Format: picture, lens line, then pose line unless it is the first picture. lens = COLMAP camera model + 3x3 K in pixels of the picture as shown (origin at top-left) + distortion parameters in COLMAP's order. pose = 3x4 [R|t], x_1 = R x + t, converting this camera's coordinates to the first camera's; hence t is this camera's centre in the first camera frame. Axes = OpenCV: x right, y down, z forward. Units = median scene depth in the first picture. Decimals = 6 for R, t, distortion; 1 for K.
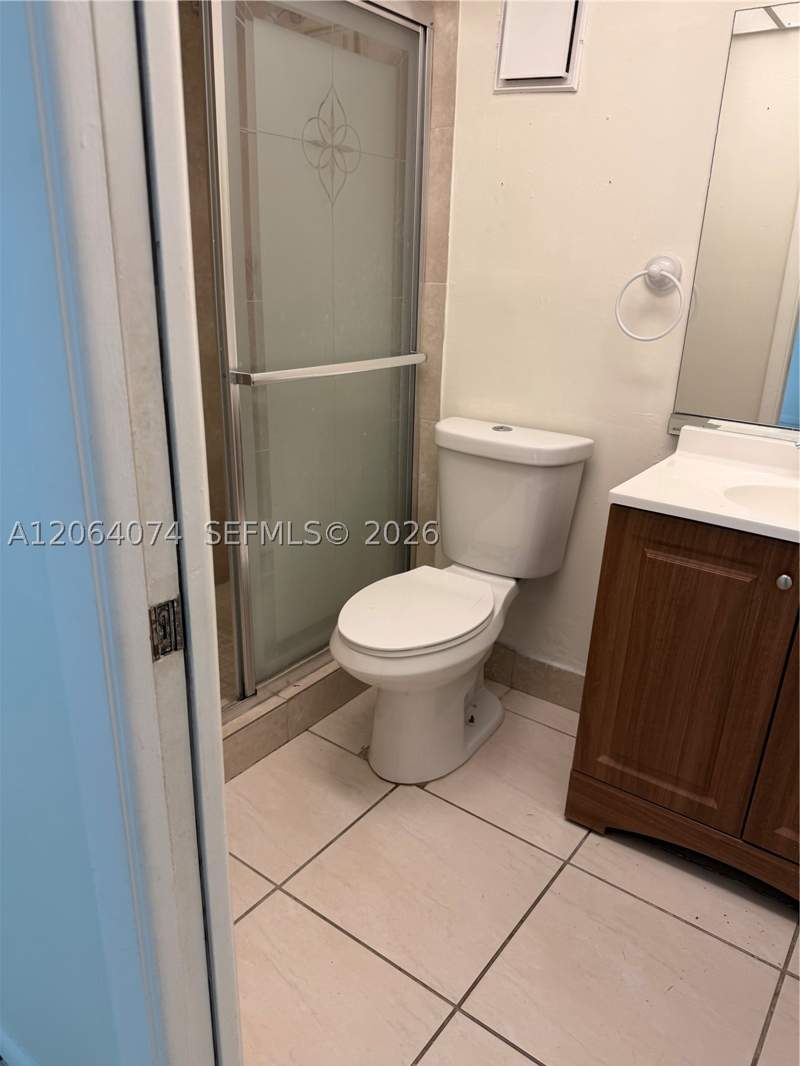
lens RADIAL K [[742.5, 0, 397.8], [0, 742.5, 542.3], [0, 0, 1]] dist [0.034629, -0.068251]
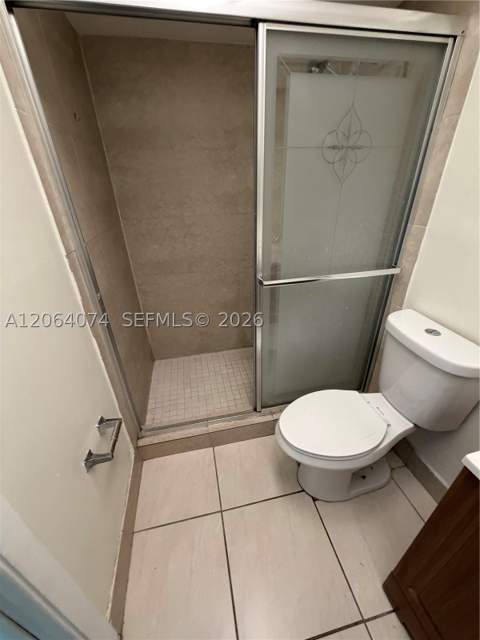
lens RADIAL K [[253.8, 0, 239.8], [0, 253.8, 316.1], [0, 0, 1]] dist [-0.001729, -0.000409]
pose [[0.749580, 0.266446, -0.605918, 0.173947], [-0.184206, 0.963212, 0.195681, -0.247022], [0.635766, -0.035065, 0.771085, 0.421705]]
